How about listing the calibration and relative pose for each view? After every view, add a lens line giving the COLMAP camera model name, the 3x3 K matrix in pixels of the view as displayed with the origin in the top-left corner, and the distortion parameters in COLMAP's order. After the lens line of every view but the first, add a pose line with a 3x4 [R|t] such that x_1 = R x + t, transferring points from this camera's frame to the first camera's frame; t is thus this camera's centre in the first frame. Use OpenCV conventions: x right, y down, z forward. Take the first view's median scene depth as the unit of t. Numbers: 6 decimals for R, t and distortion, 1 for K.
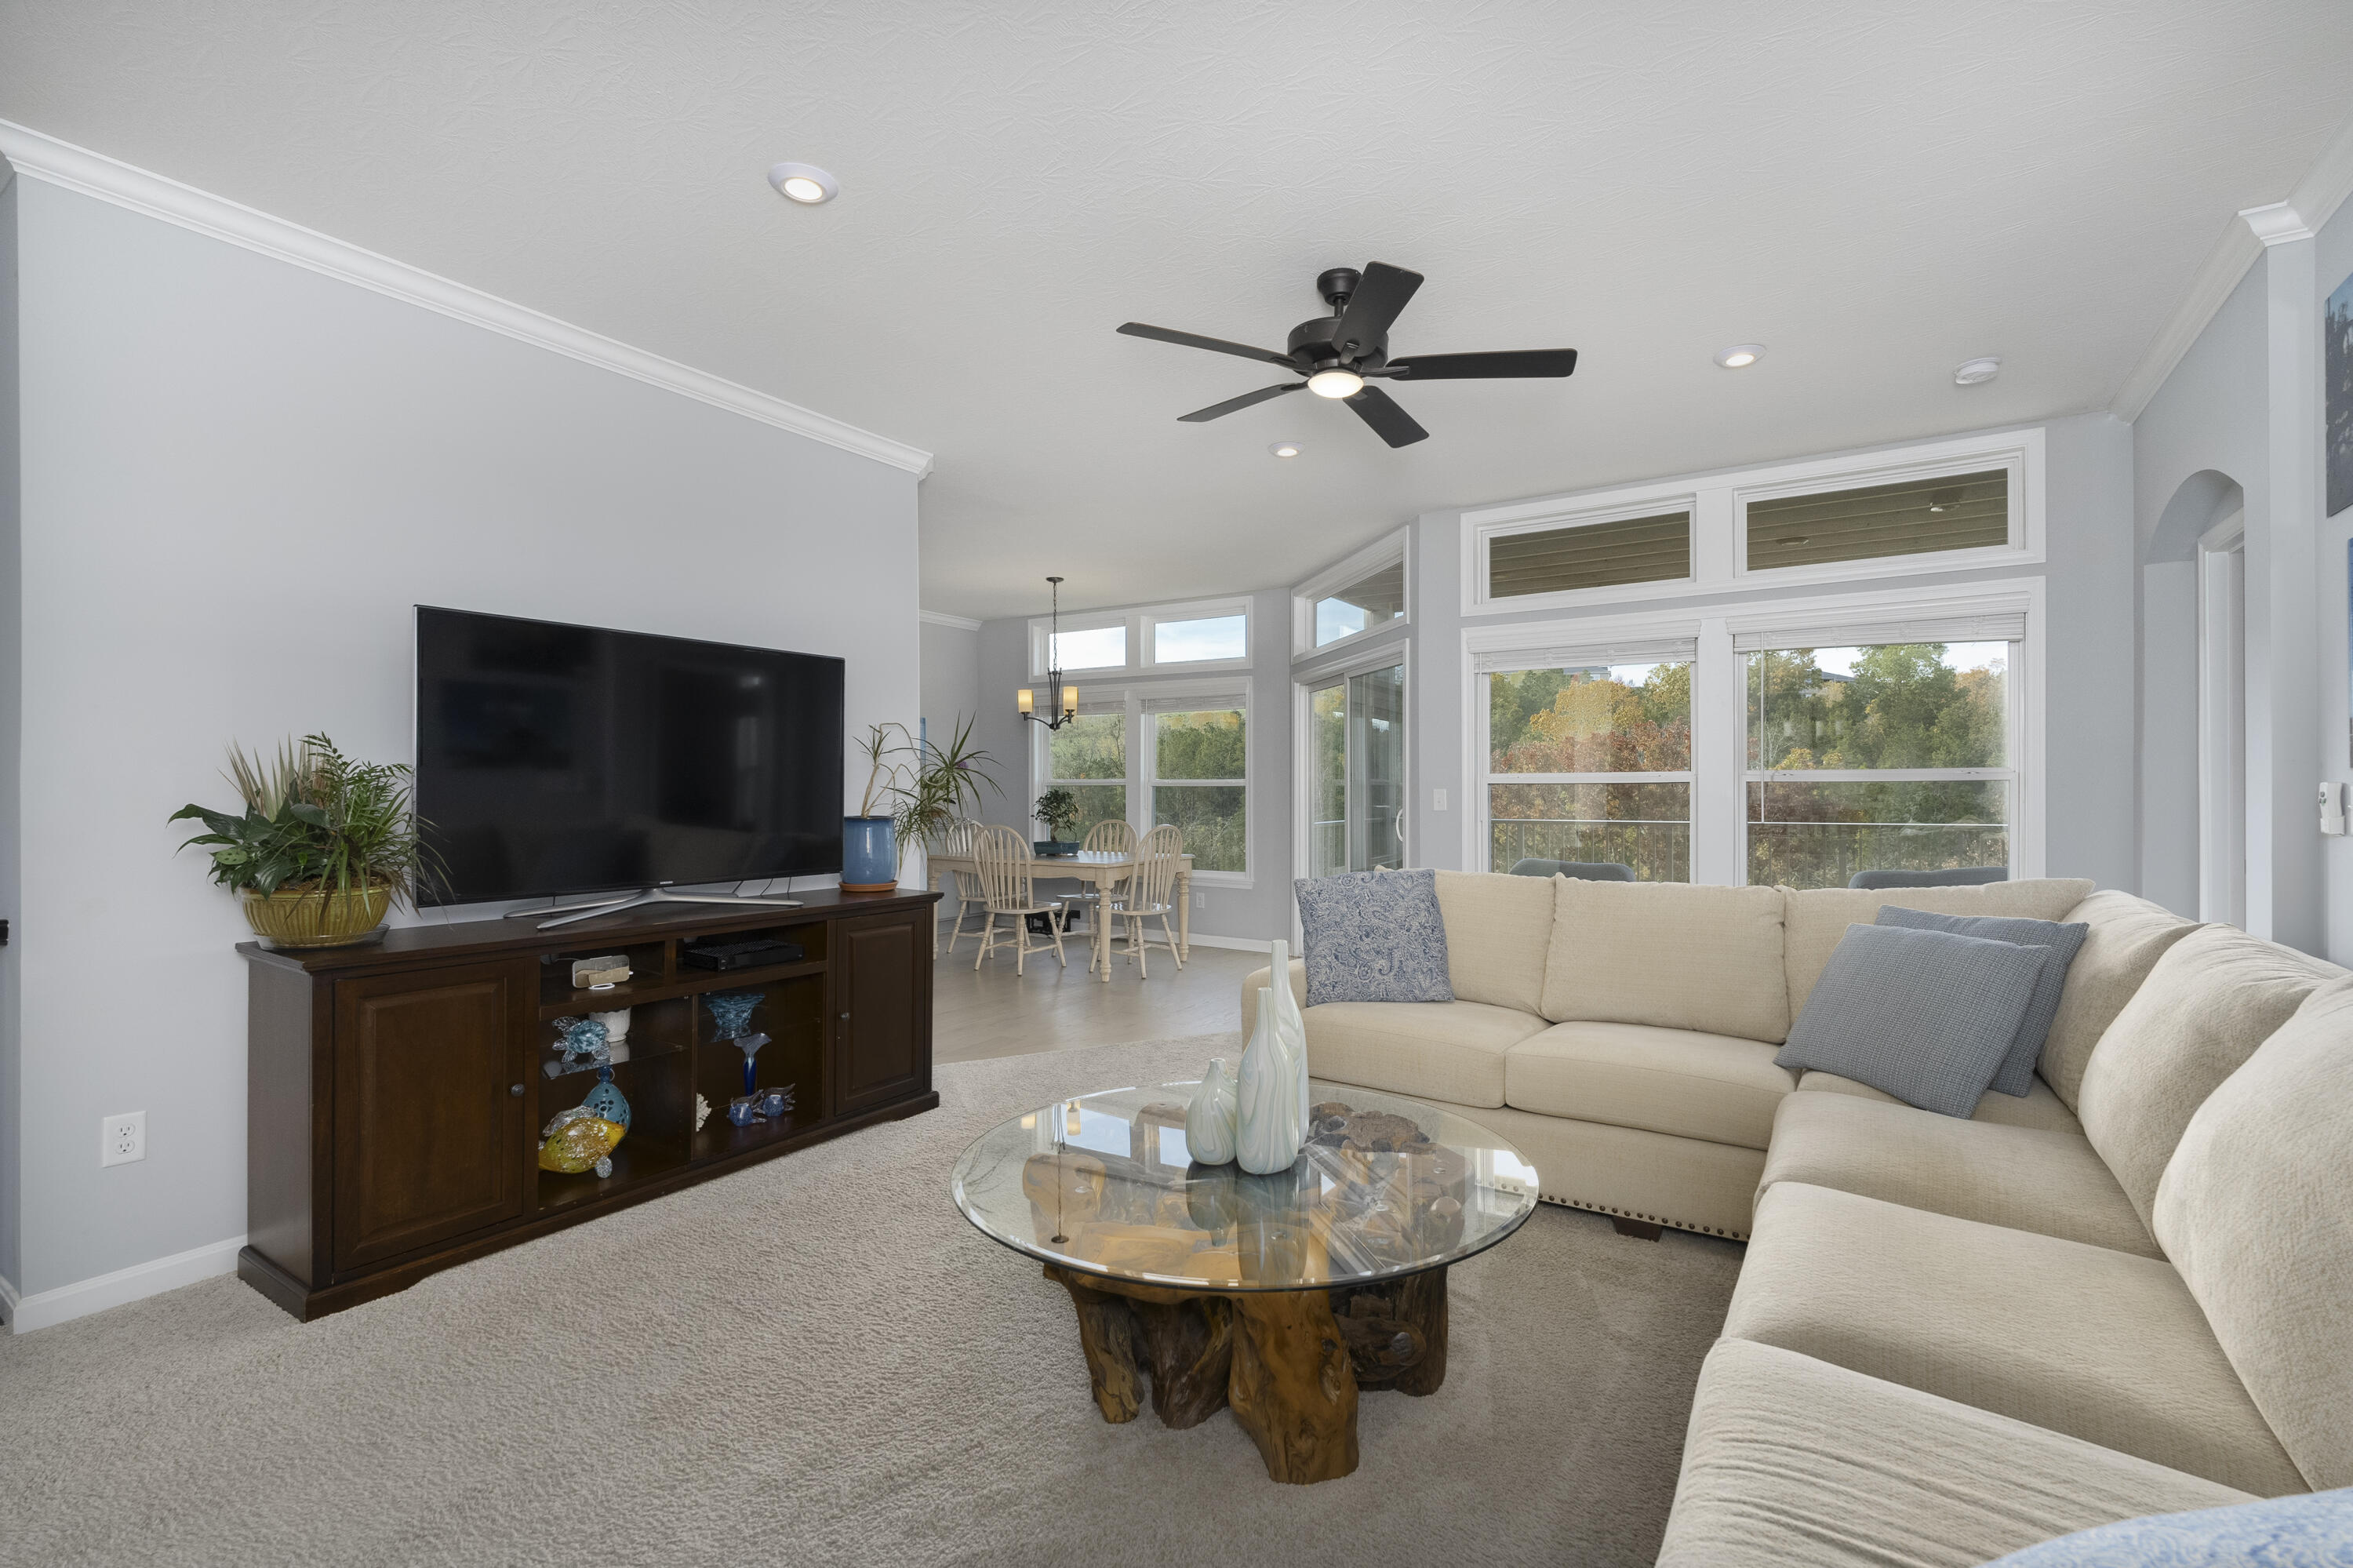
lens RADIAL K [[1044.5, 0, 1170.8], [0, 1044.5, 786.3], [0, 0, 1]] dist [0.005132, -0.001435]
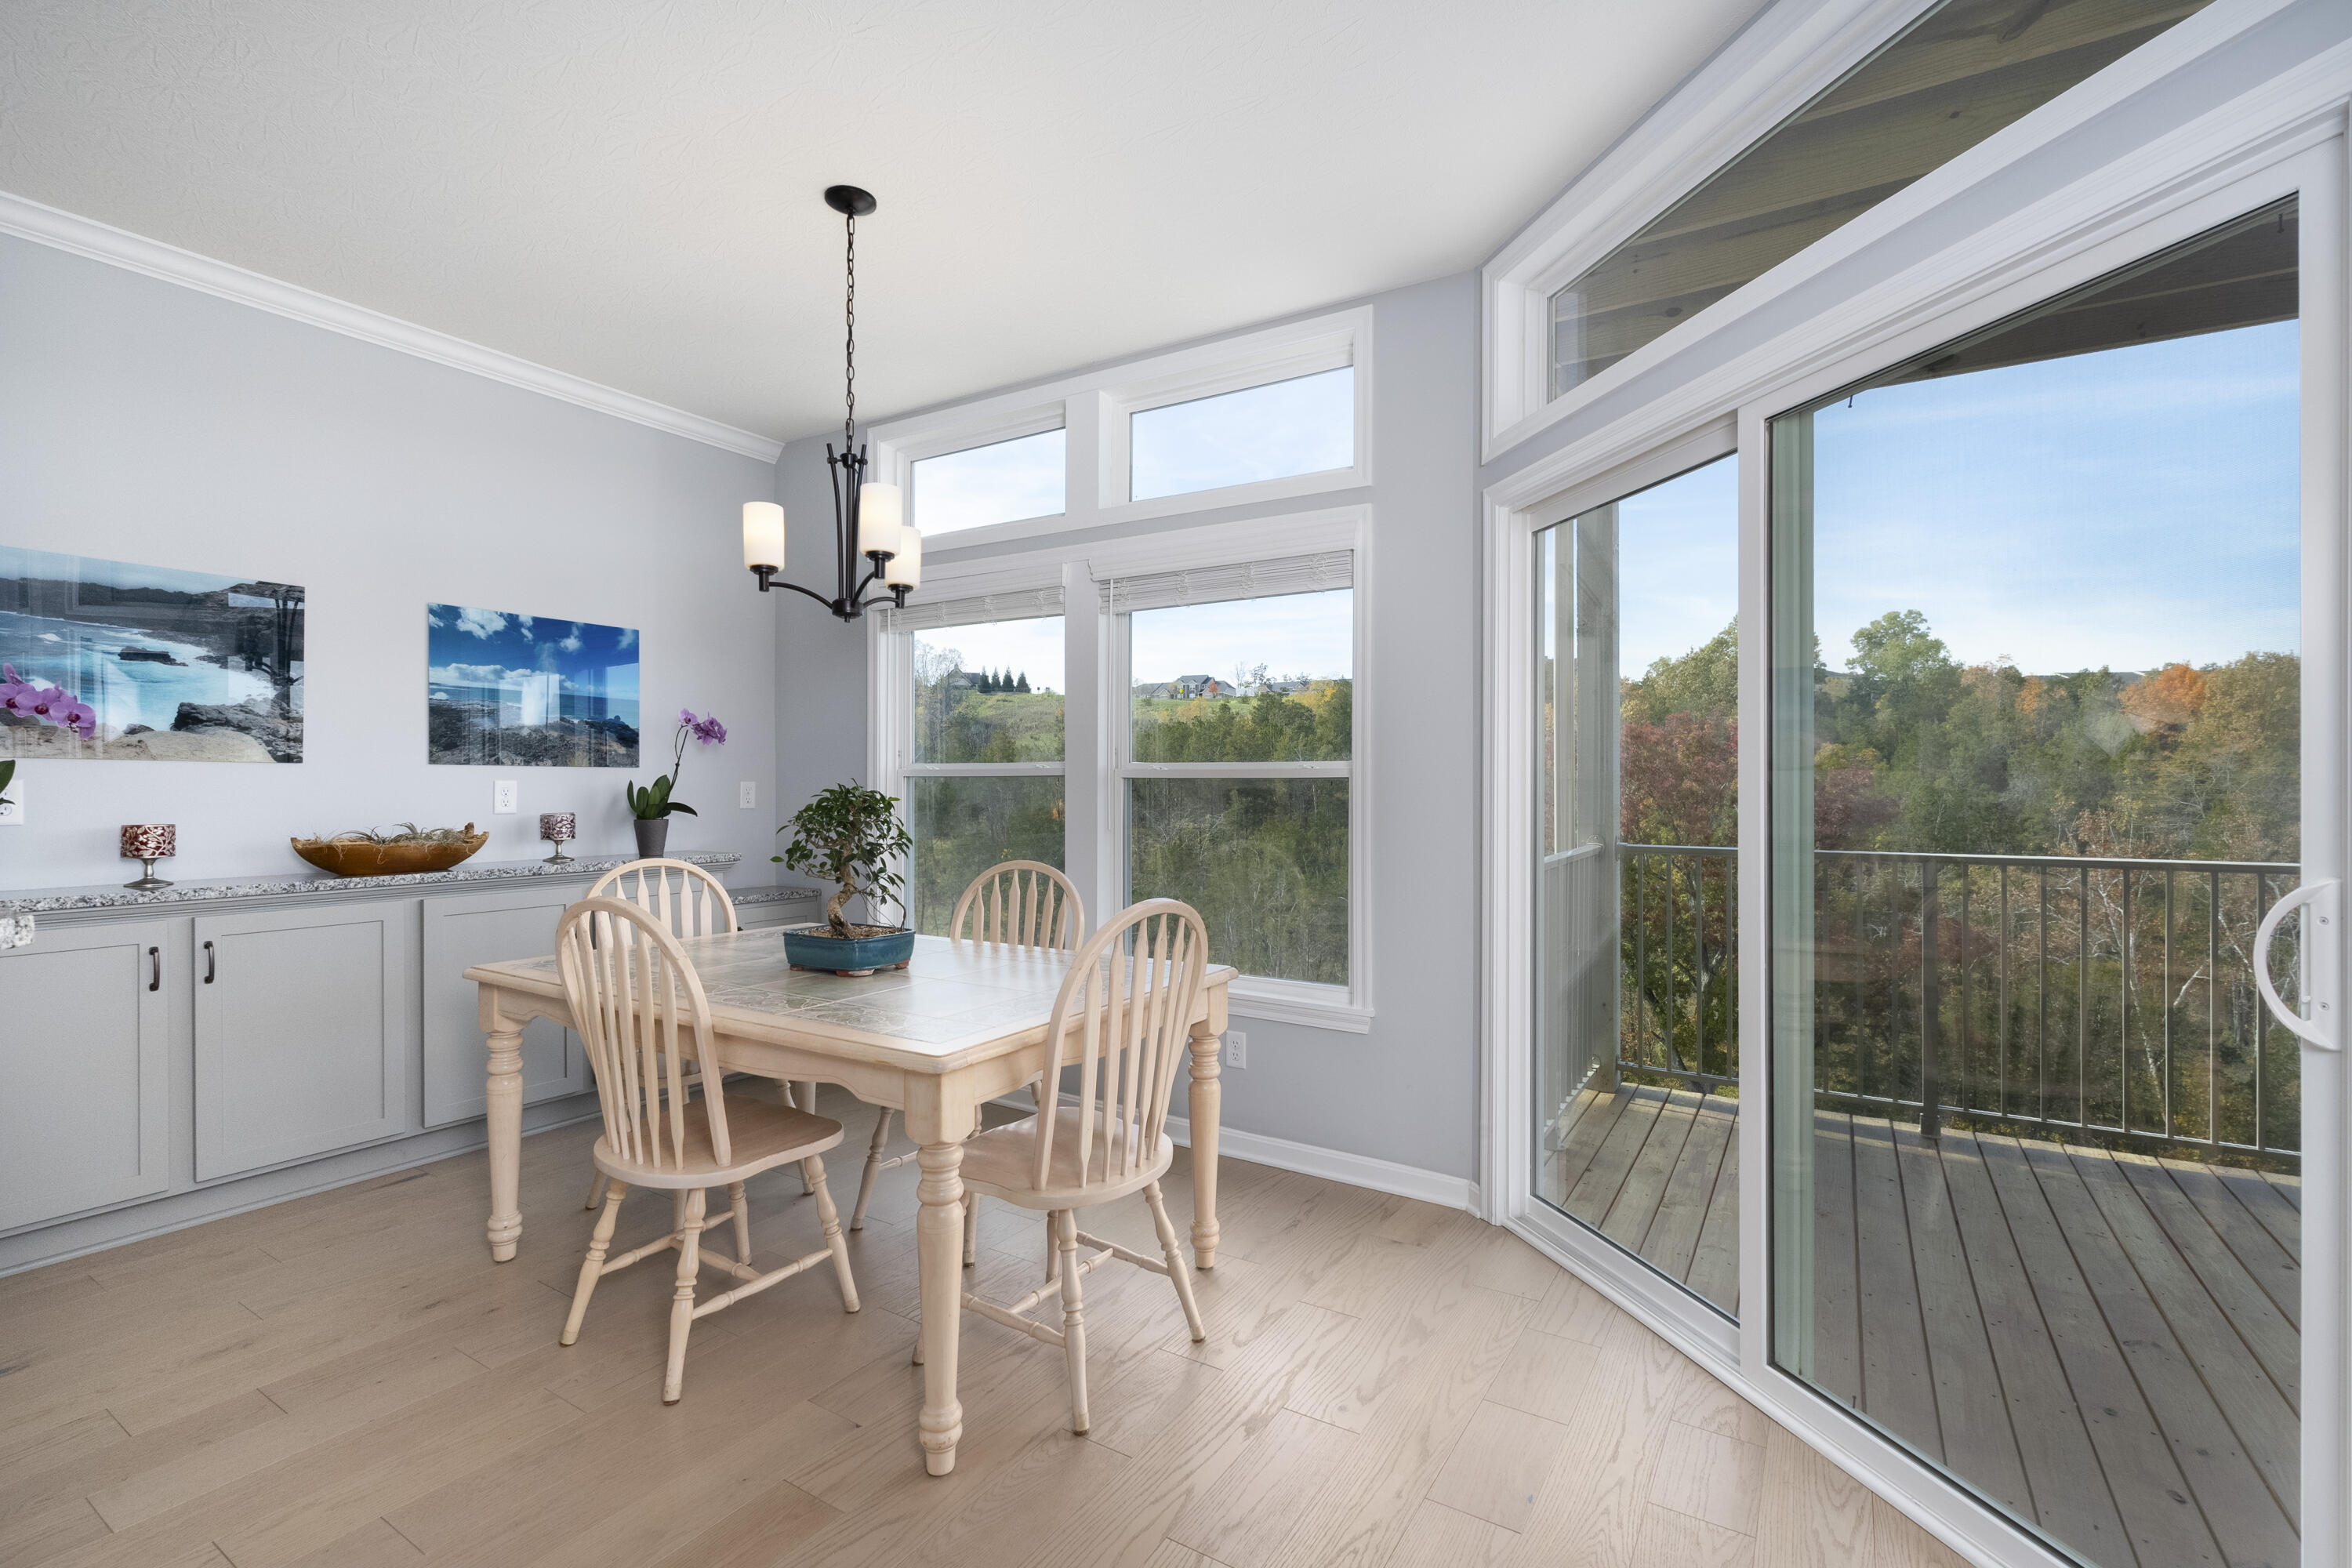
lens RADIAL K [[1044.0, 0, 1180.8], [0, 1044.0, 783.2], [0, 0, 1]] dist [0.005132, -0.001435]
pose [[0.999701, -0.002143, 0.024349, -0.004458], [0.002209, 0.999994, -0.002693, 0.003932], [-0.024343, 0.002746, 0.999700, 0.547022]]
